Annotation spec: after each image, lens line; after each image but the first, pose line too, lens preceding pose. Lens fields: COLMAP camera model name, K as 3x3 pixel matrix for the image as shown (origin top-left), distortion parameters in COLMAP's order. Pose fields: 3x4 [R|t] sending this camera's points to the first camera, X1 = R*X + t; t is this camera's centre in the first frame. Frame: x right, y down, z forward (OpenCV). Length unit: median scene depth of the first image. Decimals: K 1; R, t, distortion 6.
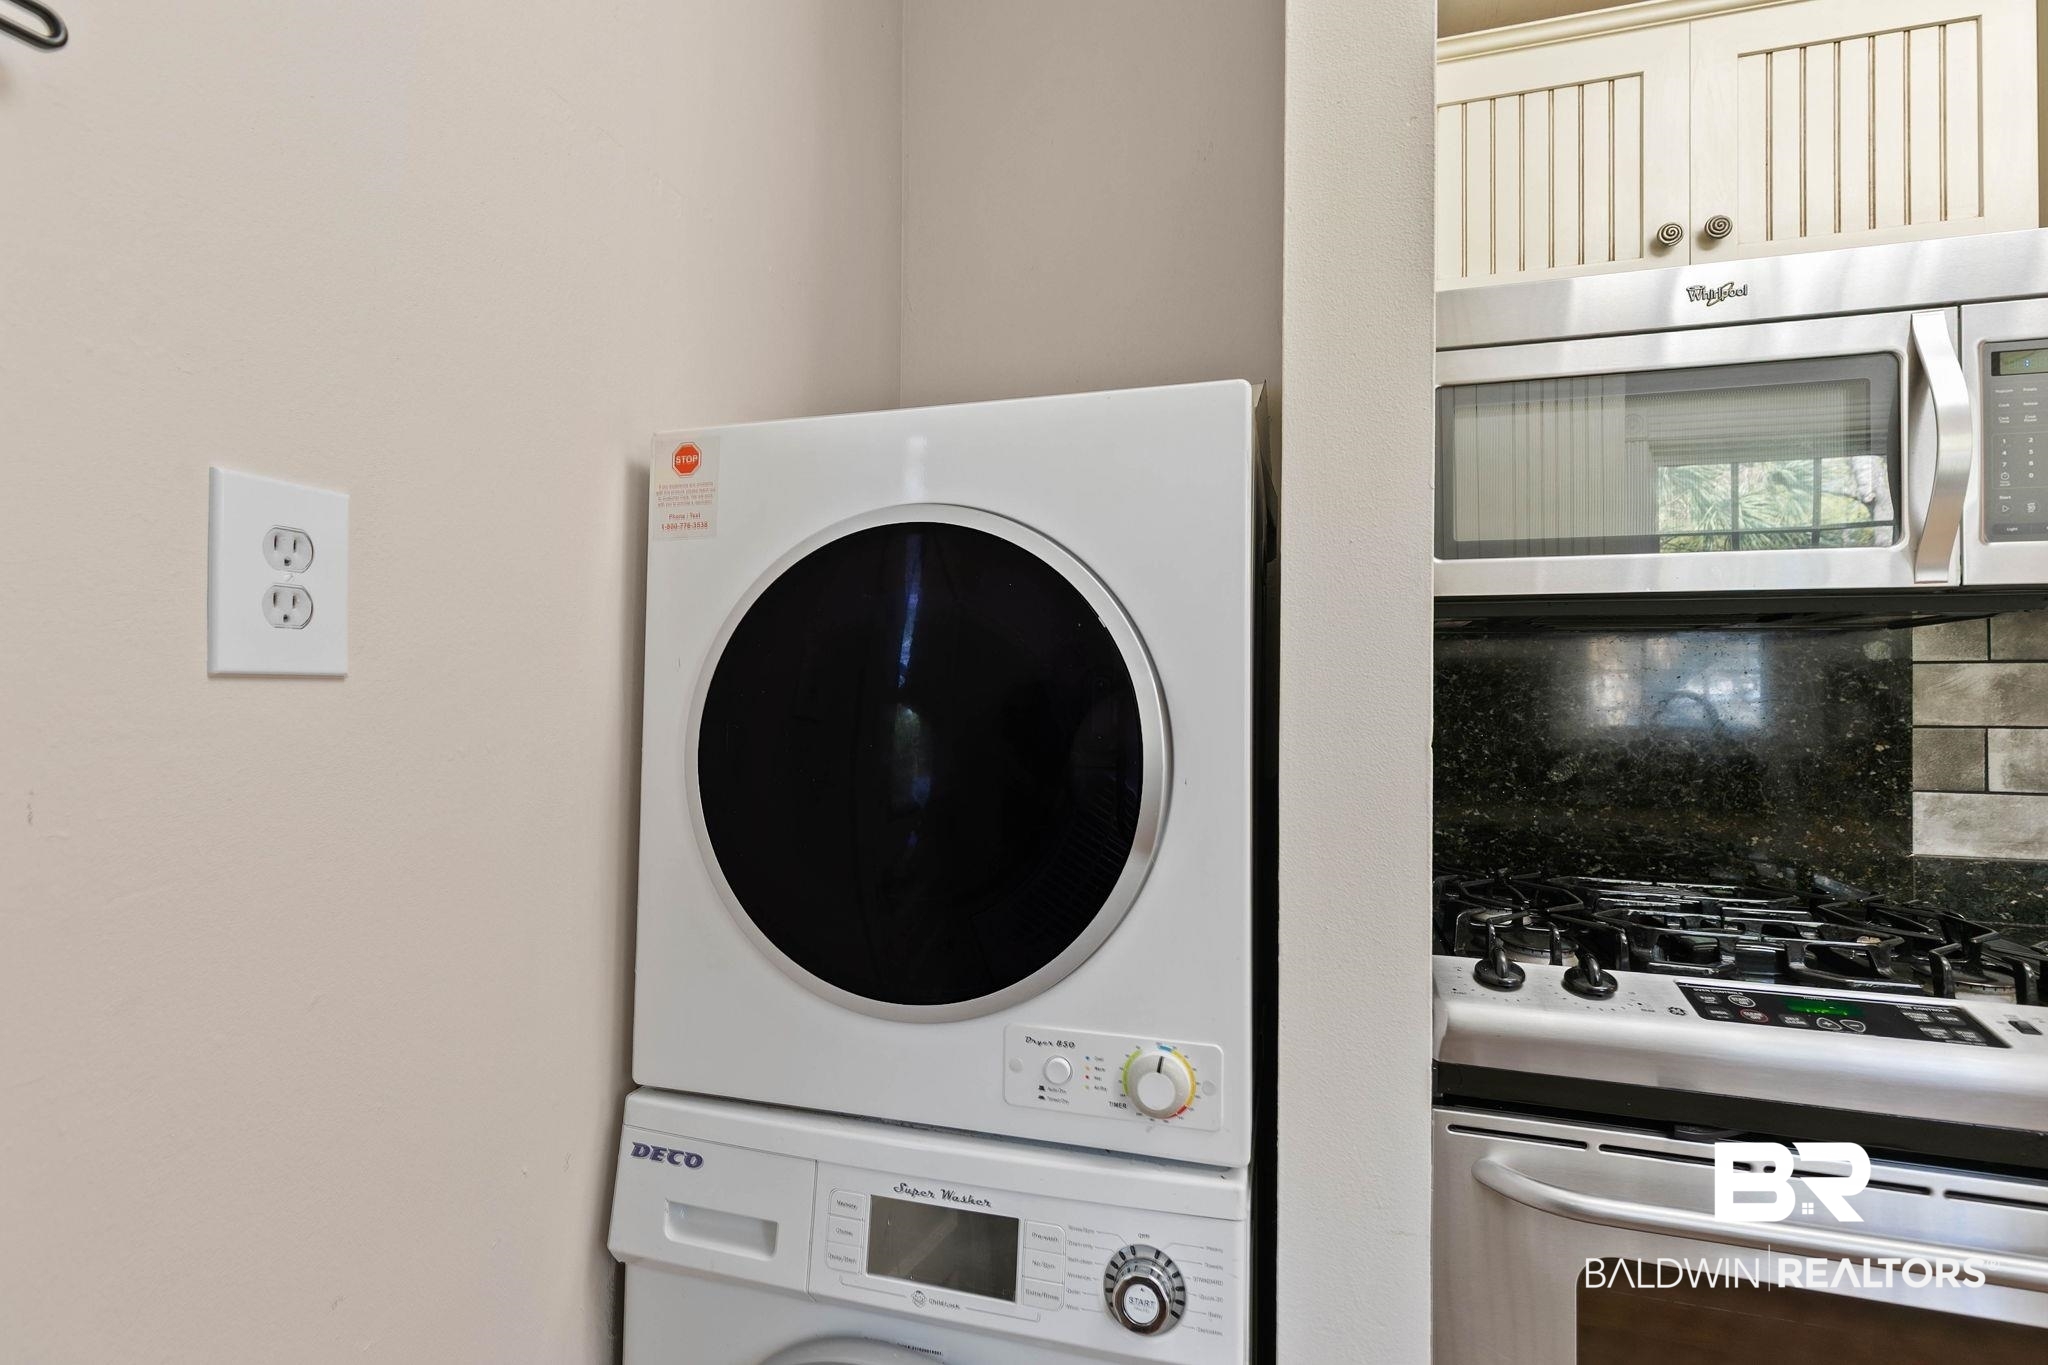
lens RADIAL K [[917.9, 0, 1024.0], [0, 917.9, 682.5], [0, 0, 1]] dist [0.000349, -0.000124]
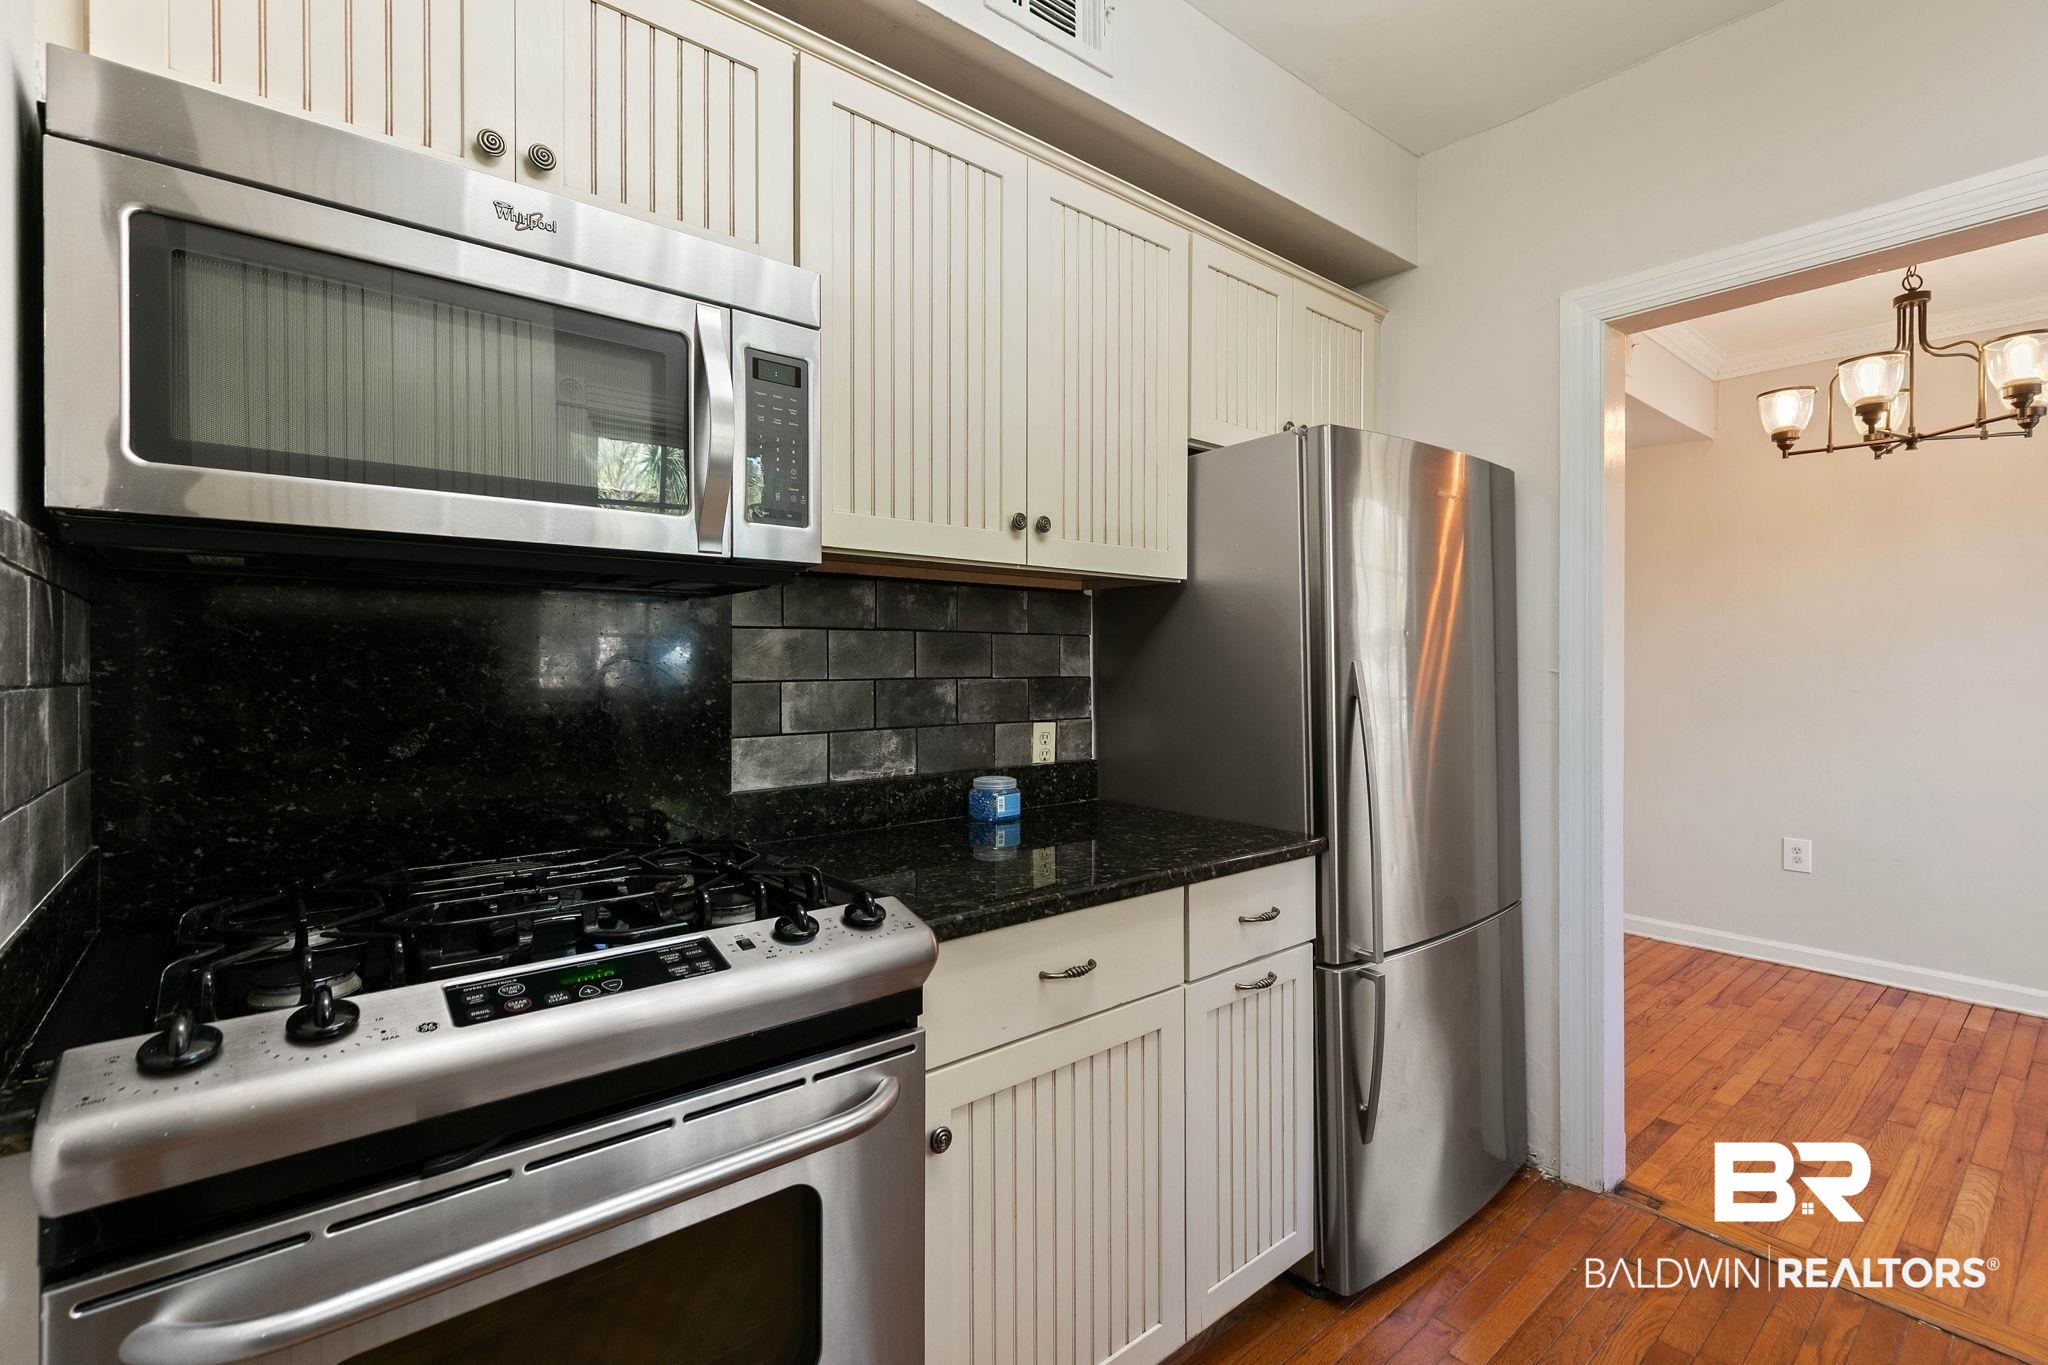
lens RADIAL K [[920.8, 0, 1026.7], [0, 920.8, 663.1], [0, 0, 1]] dist [0.003714, 0.000403]
pose [[0.552951, -0.009022, 0.833165, 0.210938], [-0.006264, 0.999868, 0.014985, 0.004256], [-0.833191, -0.013505, 0.552821, 0.050830]]
